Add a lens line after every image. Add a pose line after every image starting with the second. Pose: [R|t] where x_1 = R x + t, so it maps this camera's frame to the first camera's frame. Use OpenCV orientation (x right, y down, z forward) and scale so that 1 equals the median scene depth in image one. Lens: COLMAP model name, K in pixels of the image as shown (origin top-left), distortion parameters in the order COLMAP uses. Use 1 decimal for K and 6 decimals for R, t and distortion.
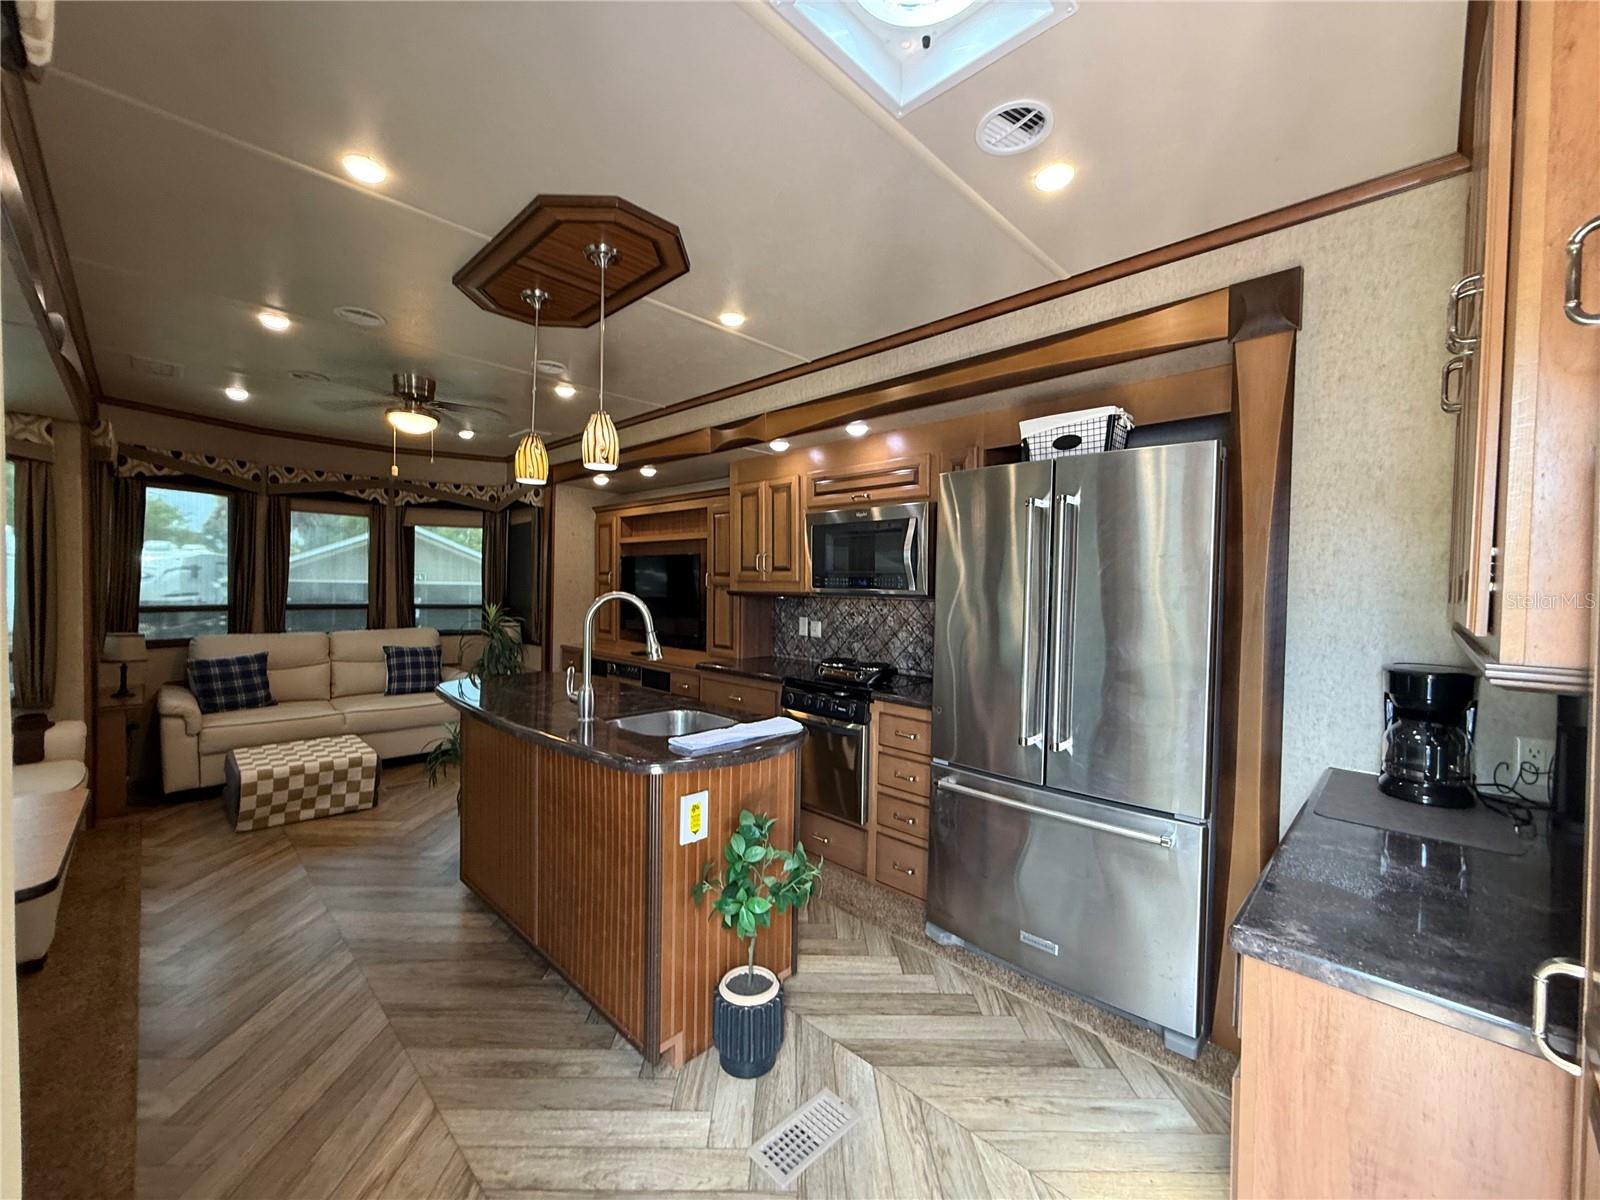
lens RADIAL K [[640.9, 0, 798.7], [0, 640.9, 599.3], [0, 0, 1]] dist [-0.001603, 0.000481]
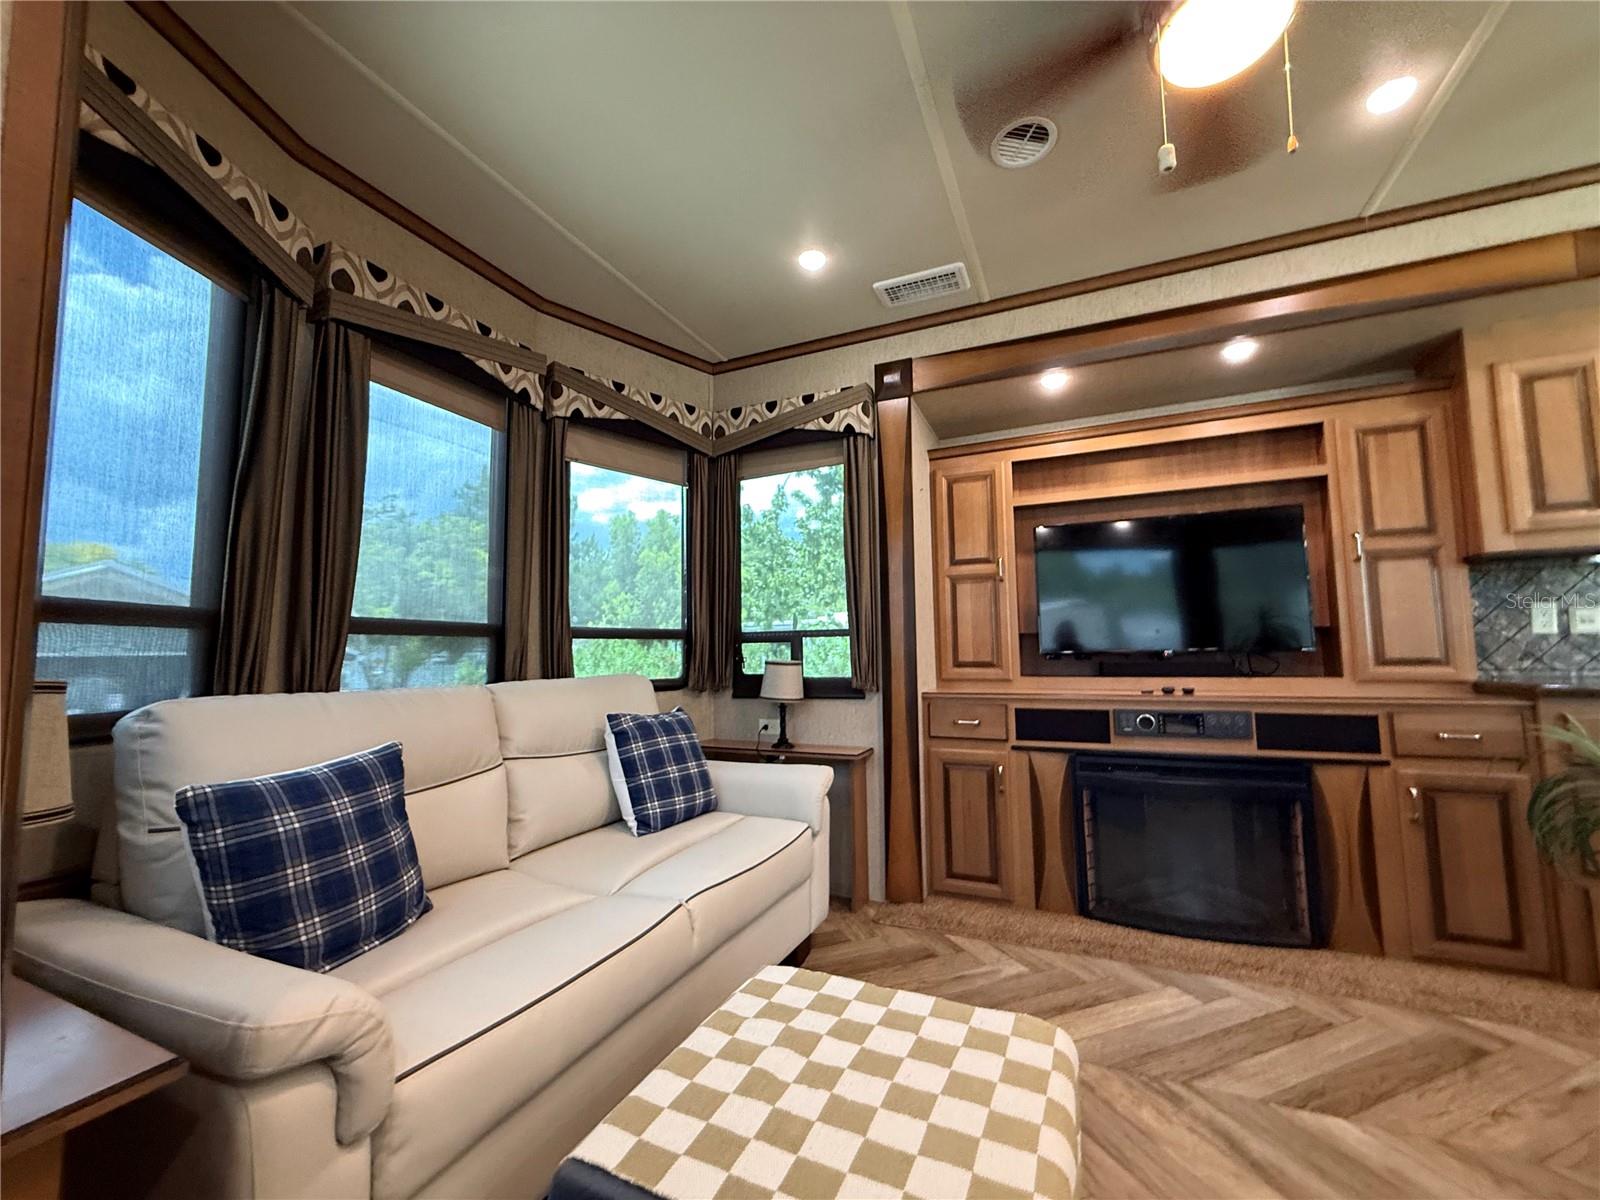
lens RADIAL K [[640.9, 0, 798.7], [0, 640.9, 599.3], [0, 0, 1]] dist [-0.001603, 0.000481]
pose [[0.937103, -0.002819, 0.349041, -1.190279], [0.040602, 0.994060, -0.100978, 0.080629], [-0.346683, 0.108799, 0.931651, 0.980177]]
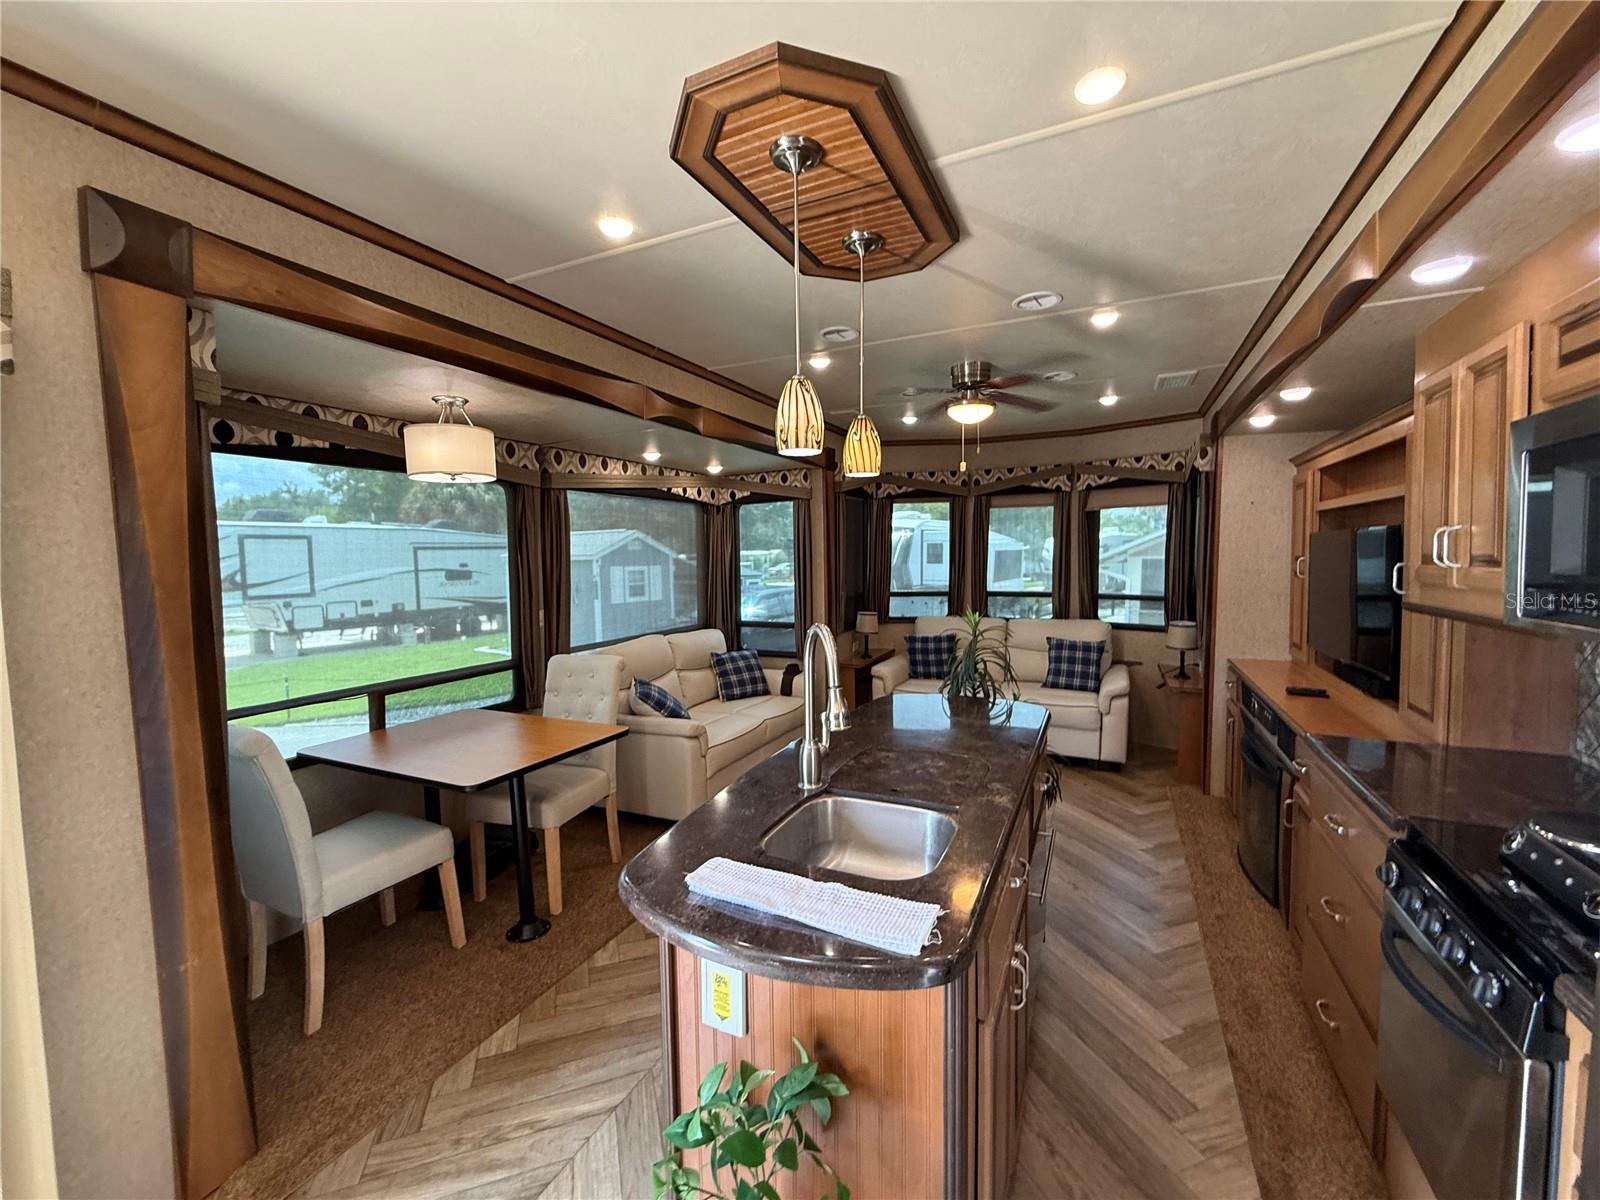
lens RADIAL K [[640.9, 0, 798.7], [0, 640.9, 599.3], [0, 0, 1]] dist [-0.001603, 0.000481]
pose [[0.318815, 0.043983, -0.946796, 0.289737], [-0.000216, 0.998926, 0.046332, -0.053717], [0.947817, -0.014567, 0.318483, 0.564304]]
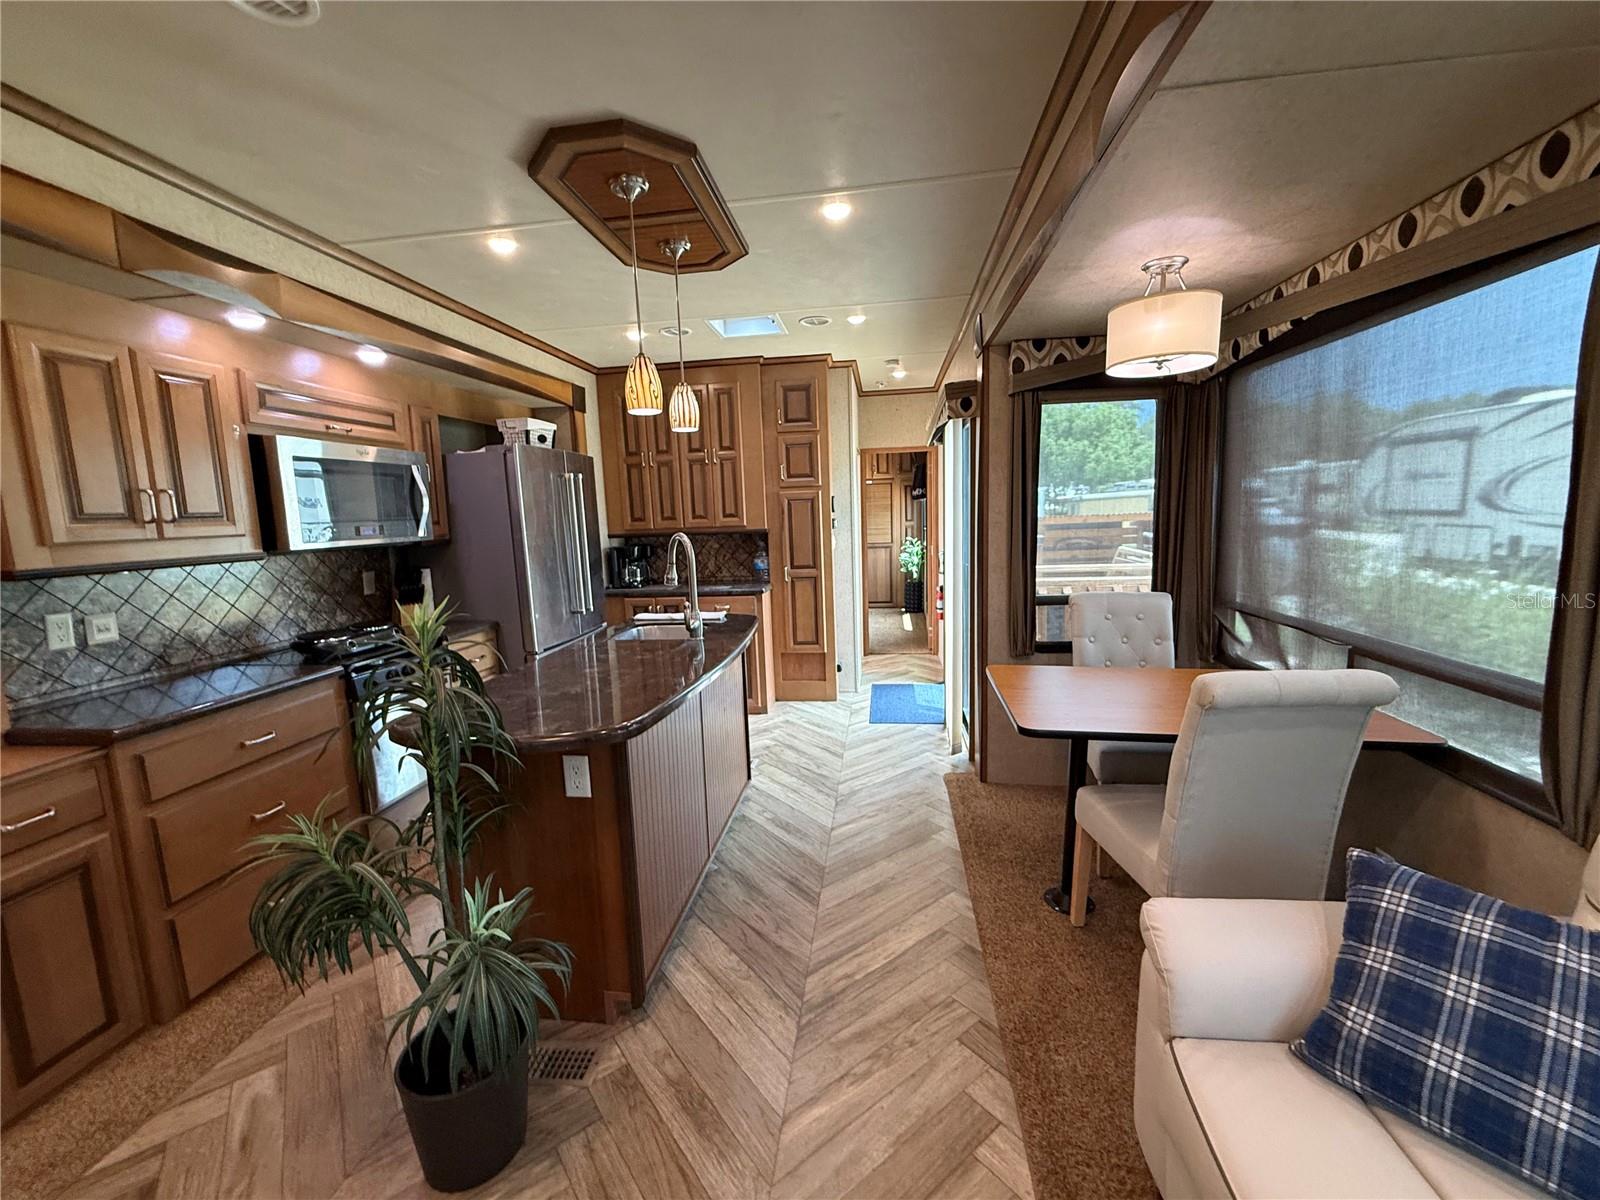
lens RADIAL K [[640.9, 0, 798.7], [0, 640.9, 599.3], [0, 0, 1]] dist [-0.001603, 0.000481]
pose [[-0.598050, -0.105114, 0.794536, -1.066109], [0.043267, 0.985682, 0.162969, -0.058055], [-0.800290, 0.131841, -0.584939, 1.171828]]
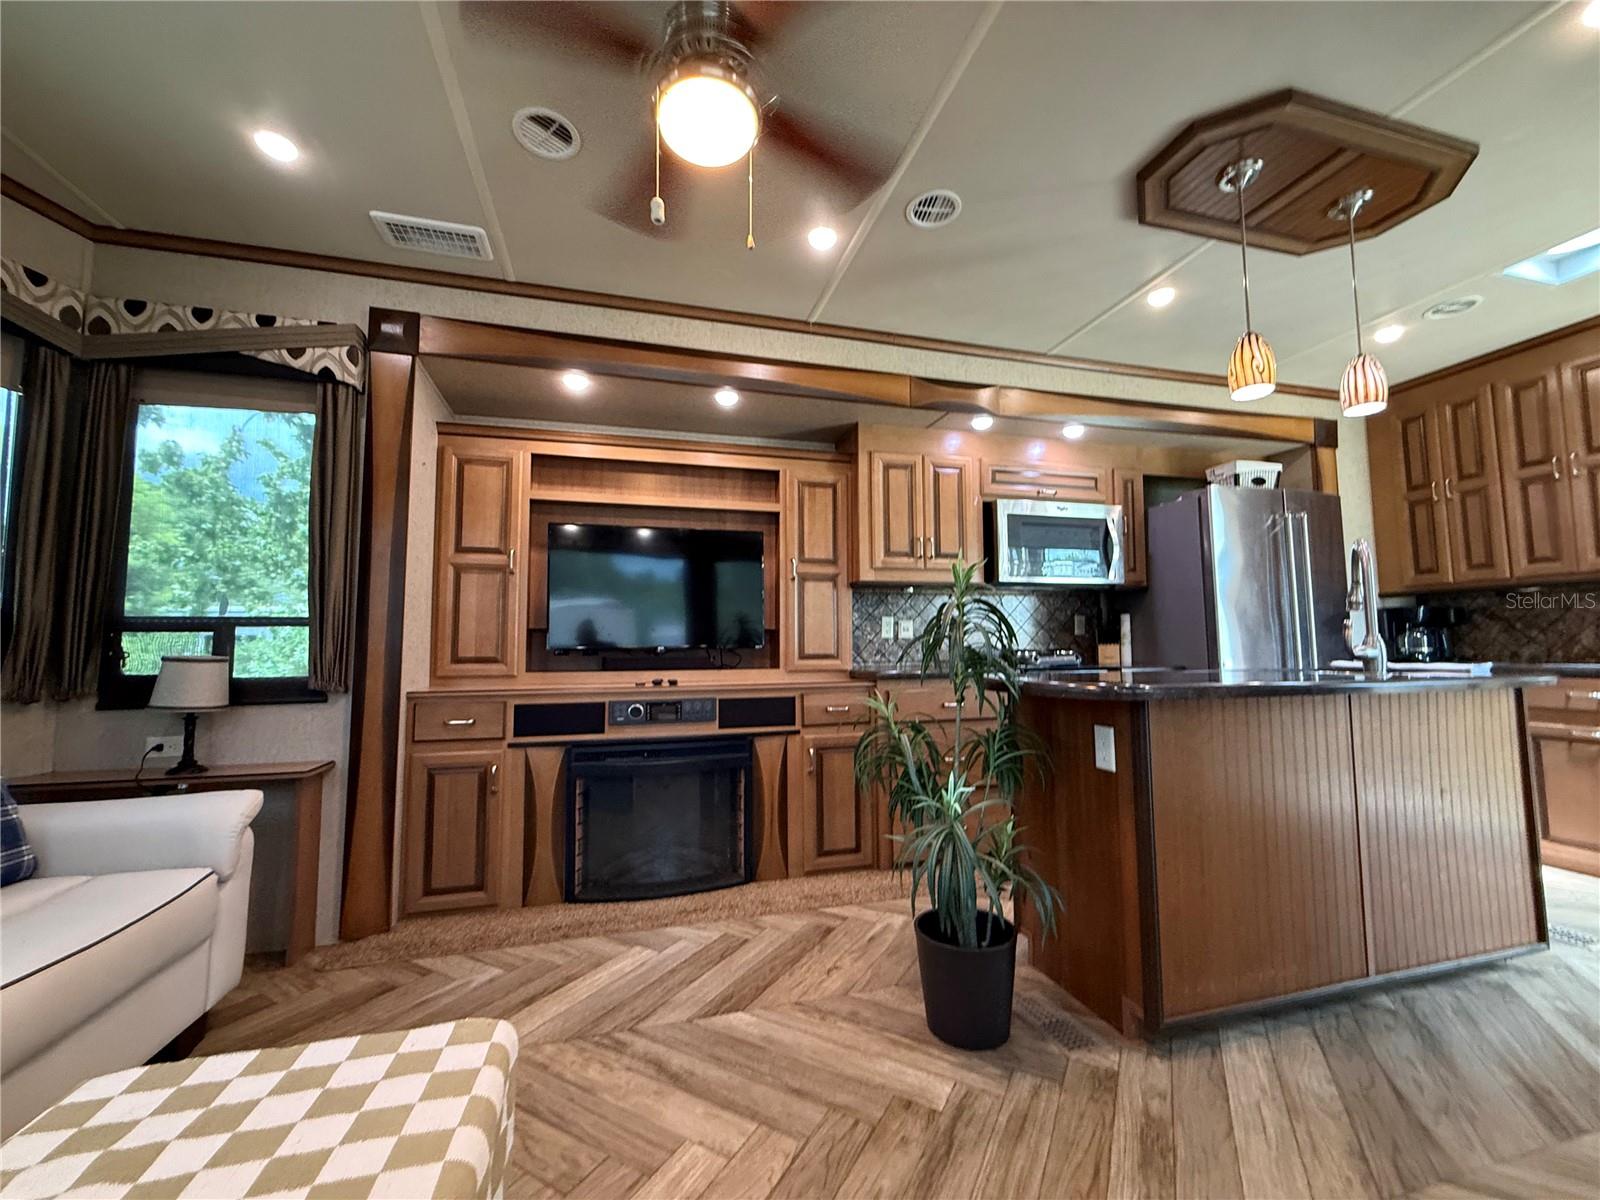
lens RADIAL K [[640.9, 0, 798.7], [0, 640.9, 599.3], [0, 0, 1]] dist [-0.001603, 0.000481]
pose [[0.500318, 0.041145, 0.864864, -1.161325], [0.037669, 0.996890, -0.069217, 0.085744], [-0.865022, 0.067209, 0.497212, 0.946727]]
